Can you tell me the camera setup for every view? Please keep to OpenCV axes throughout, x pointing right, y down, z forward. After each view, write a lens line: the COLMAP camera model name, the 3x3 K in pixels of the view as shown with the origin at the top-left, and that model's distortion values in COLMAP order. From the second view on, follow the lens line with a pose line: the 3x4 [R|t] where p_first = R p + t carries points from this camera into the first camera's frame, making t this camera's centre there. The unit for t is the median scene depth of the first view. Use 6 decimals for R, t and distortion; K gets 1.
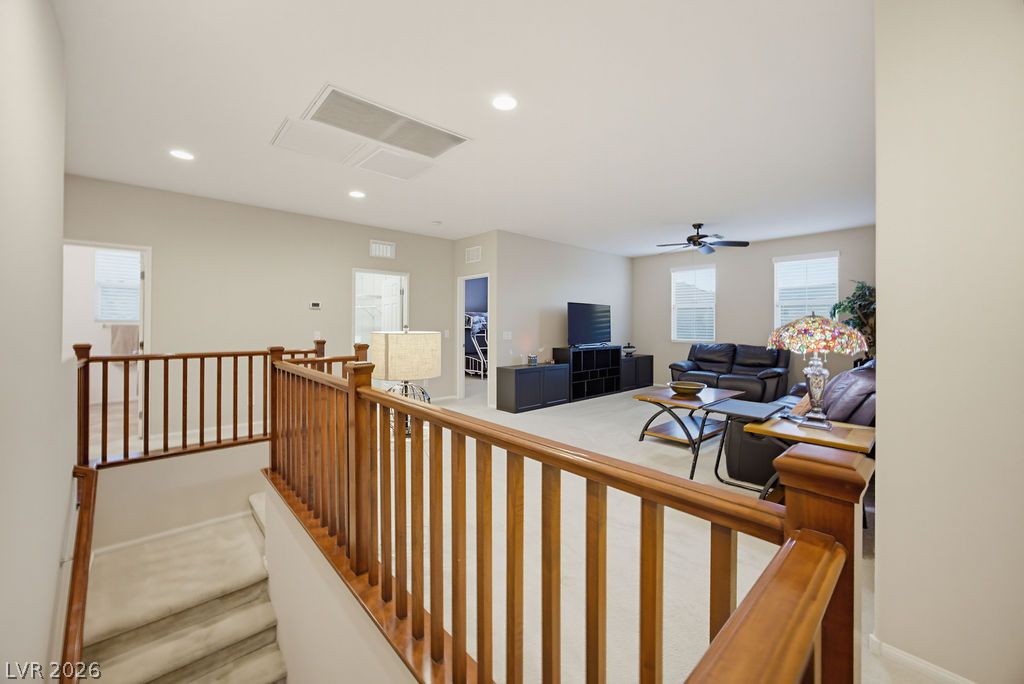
lens RADIAL K [[396.5, 0, 510.3], [0, 396.5, 327.1], [0, 0, 1]] dist [-0.000416, -0.000030]
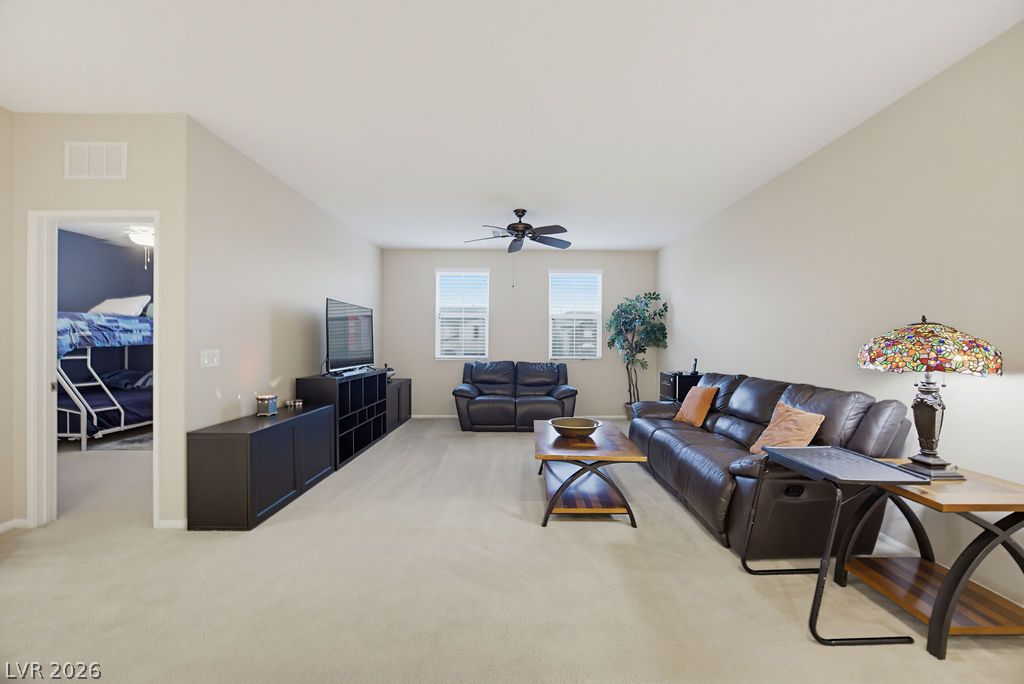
lens RADIAL K [[401.8, 0, 514.2], [0, 401.8, 344.4], [0, 0, 1]] dist [-0.001506, -0.000134]
pose [[0.682141, 0.000686, 0.731221, -0.097121], [-0.000160, 1.000000, -0.000789, 0.005297], [-0.731221, 0.000421, 0.682140, 0.393189]]
